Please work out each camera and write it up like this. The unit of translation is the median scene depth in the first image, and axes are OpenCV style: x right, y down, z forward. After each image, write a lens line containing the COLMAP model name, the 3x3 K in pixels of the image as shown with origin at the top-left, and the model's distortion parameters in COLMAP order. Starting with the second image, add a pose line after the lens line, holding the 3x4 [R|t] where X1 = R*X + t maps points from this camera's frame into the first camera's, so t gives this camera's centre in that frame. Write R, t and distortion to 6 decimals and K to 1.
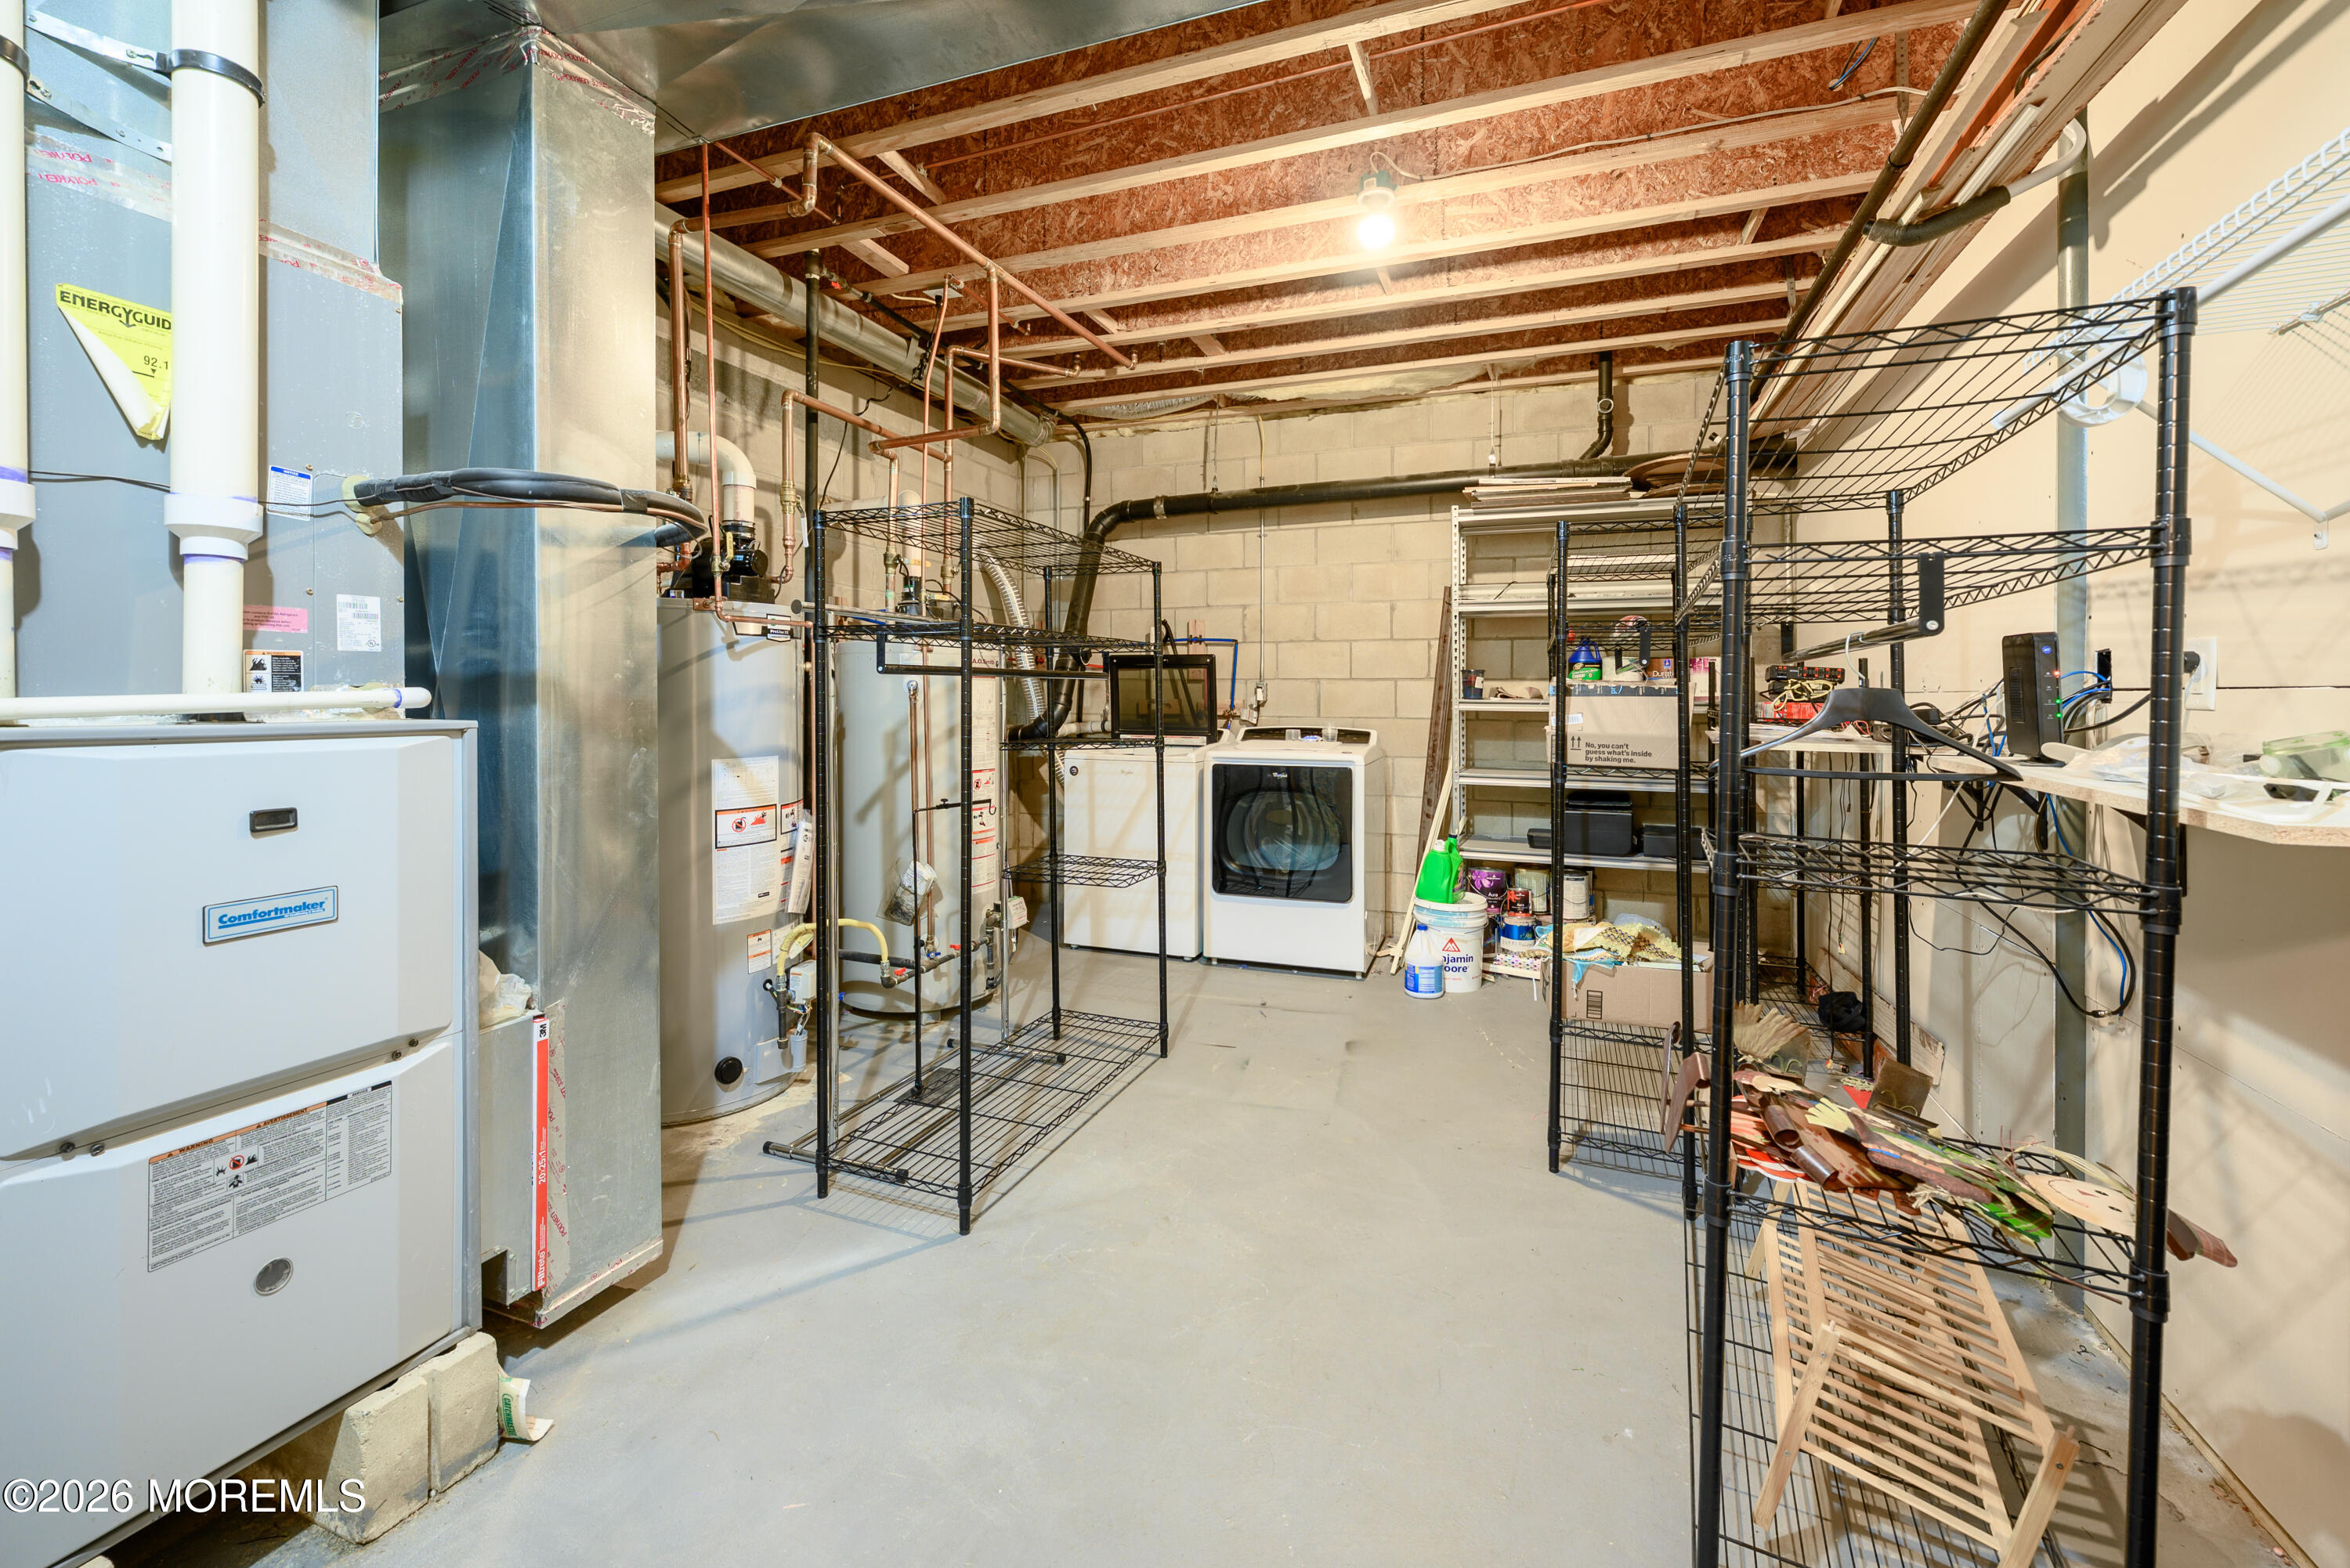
lens RADIAL K [[962.0, 0, 1185.0], [0, 962.0, 704.3], [0, 0, 1]] dist [0.002564, 0.000105]
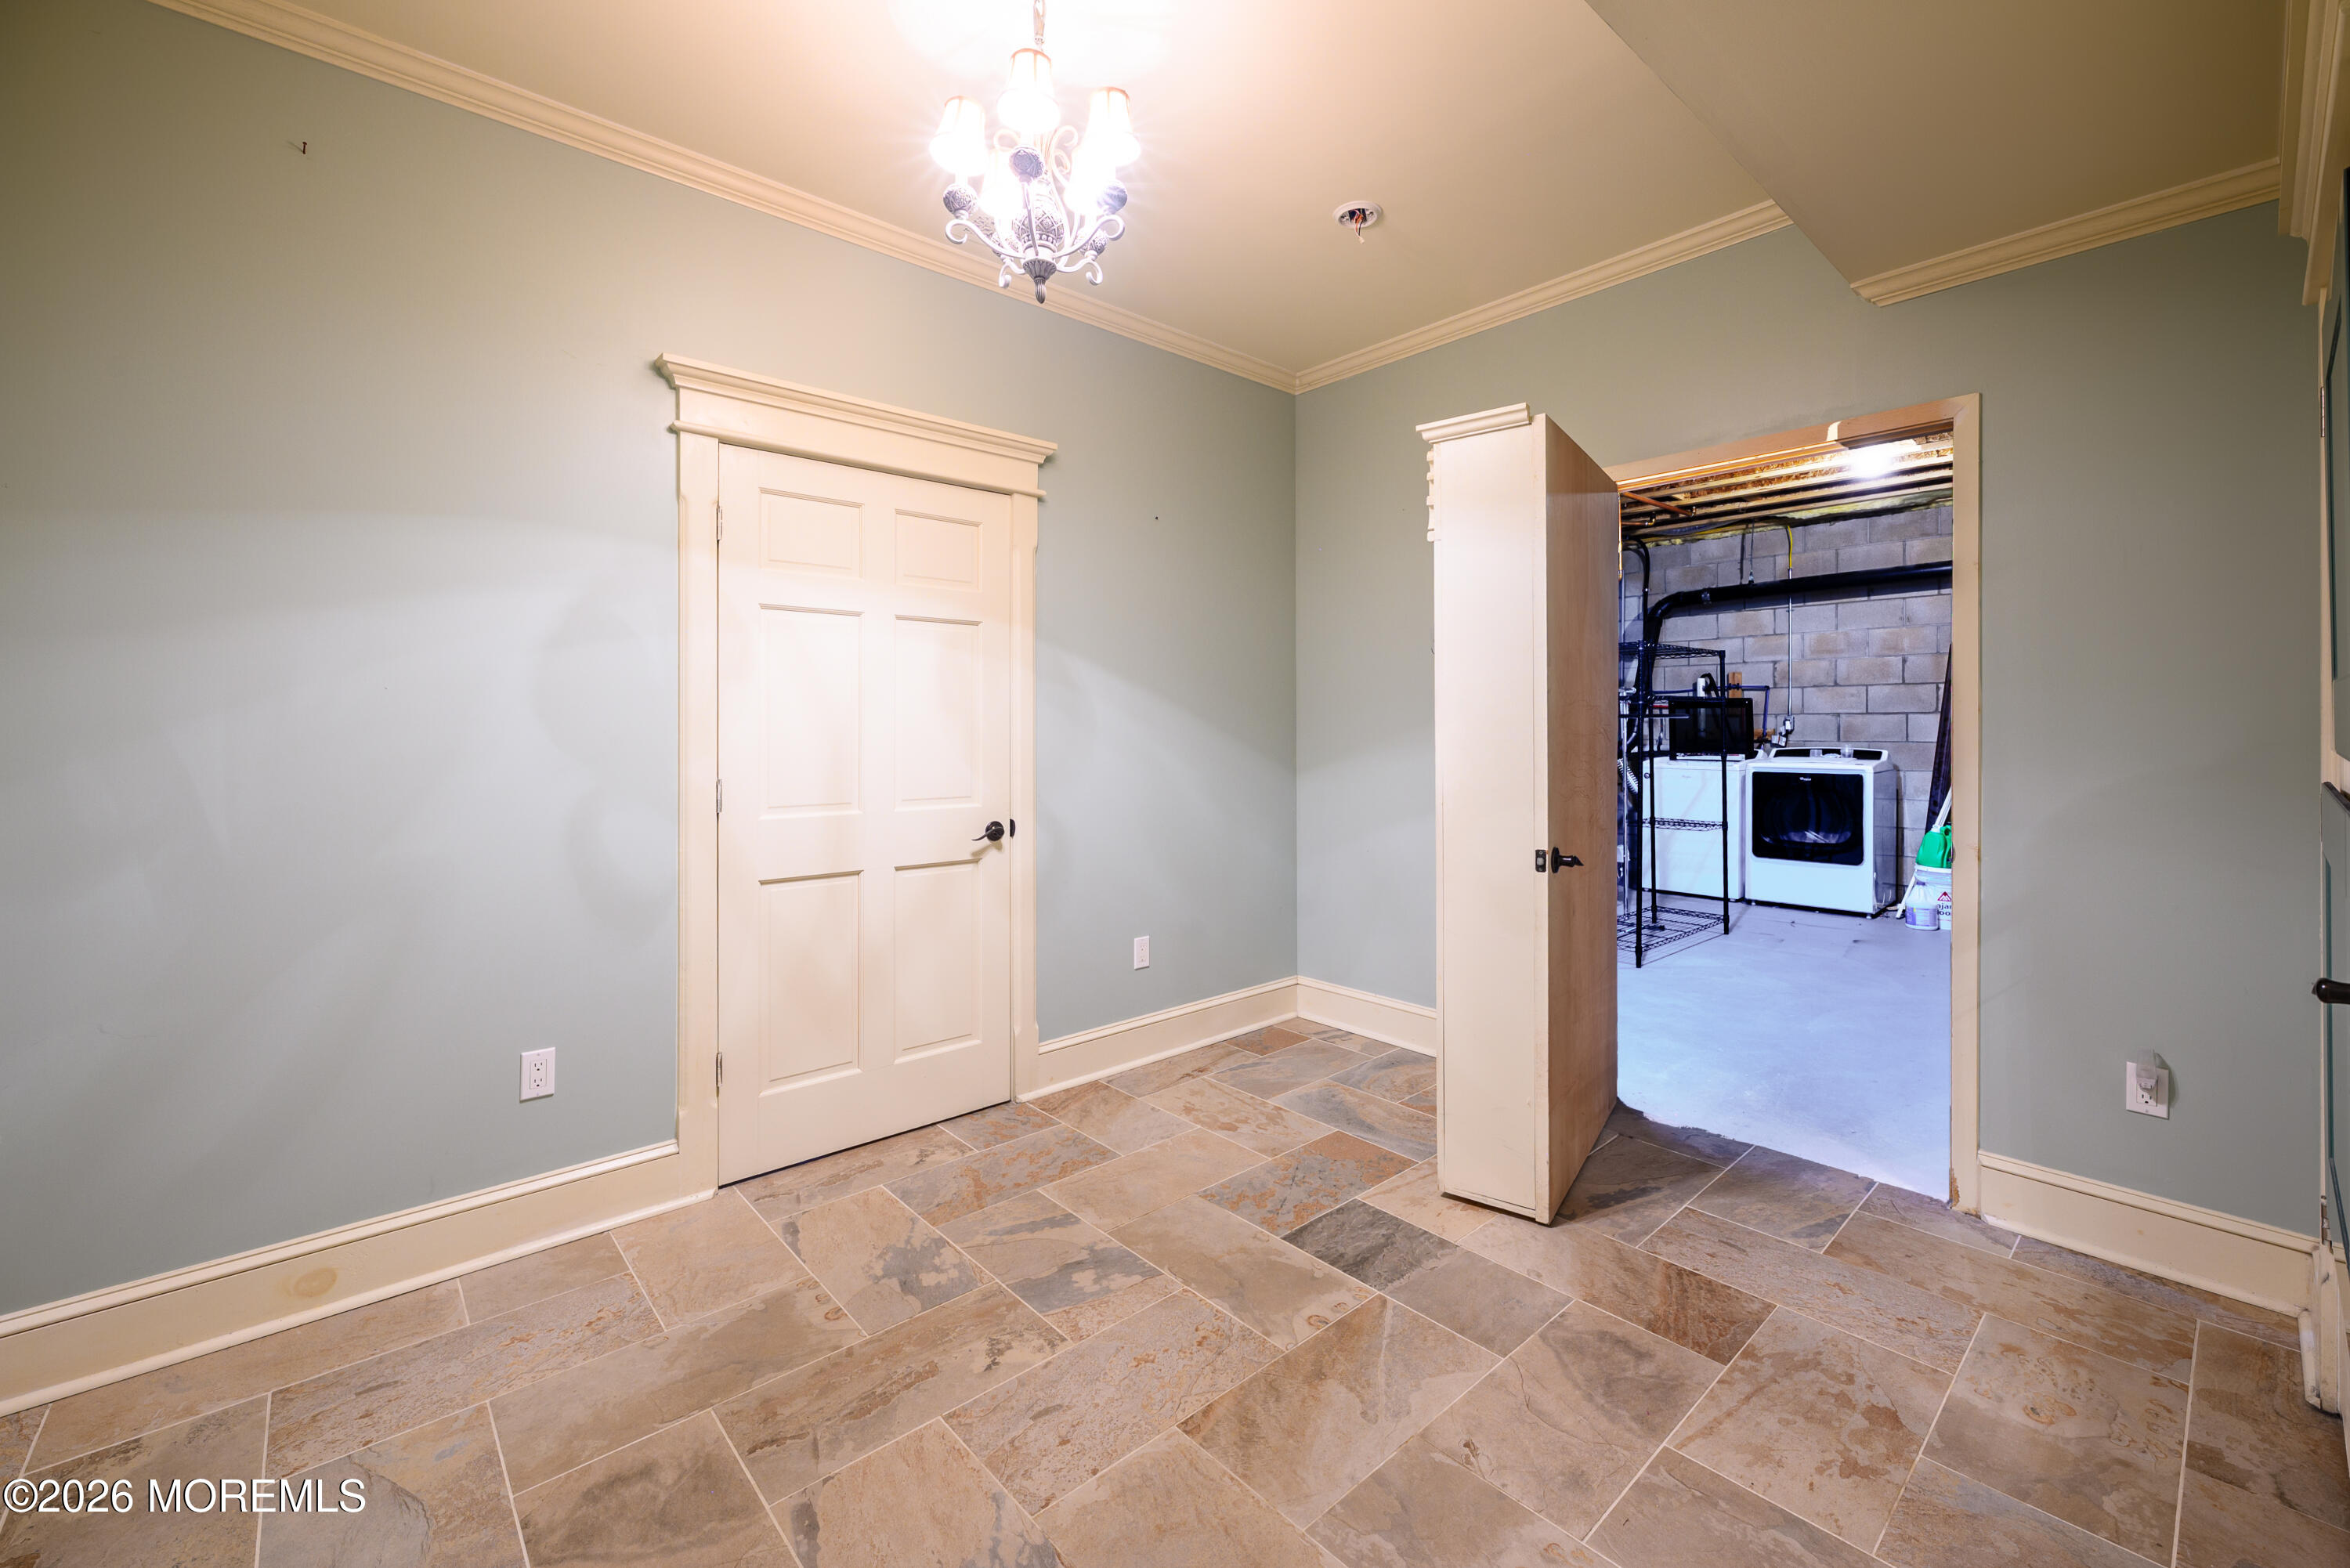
lens RADIAL K [[962.0, 0, 1177.7], [0, 962.0, 743.0], [0, 0, 1]] dist [0.002564, 0.000105]
pose [[0.888431, 0.000107, -0.459011, -0.072747], [0.003441, 0.999970, 0.006893, 0.003316], [0.458998, -0.007703, 0.888404, -0.699982]]
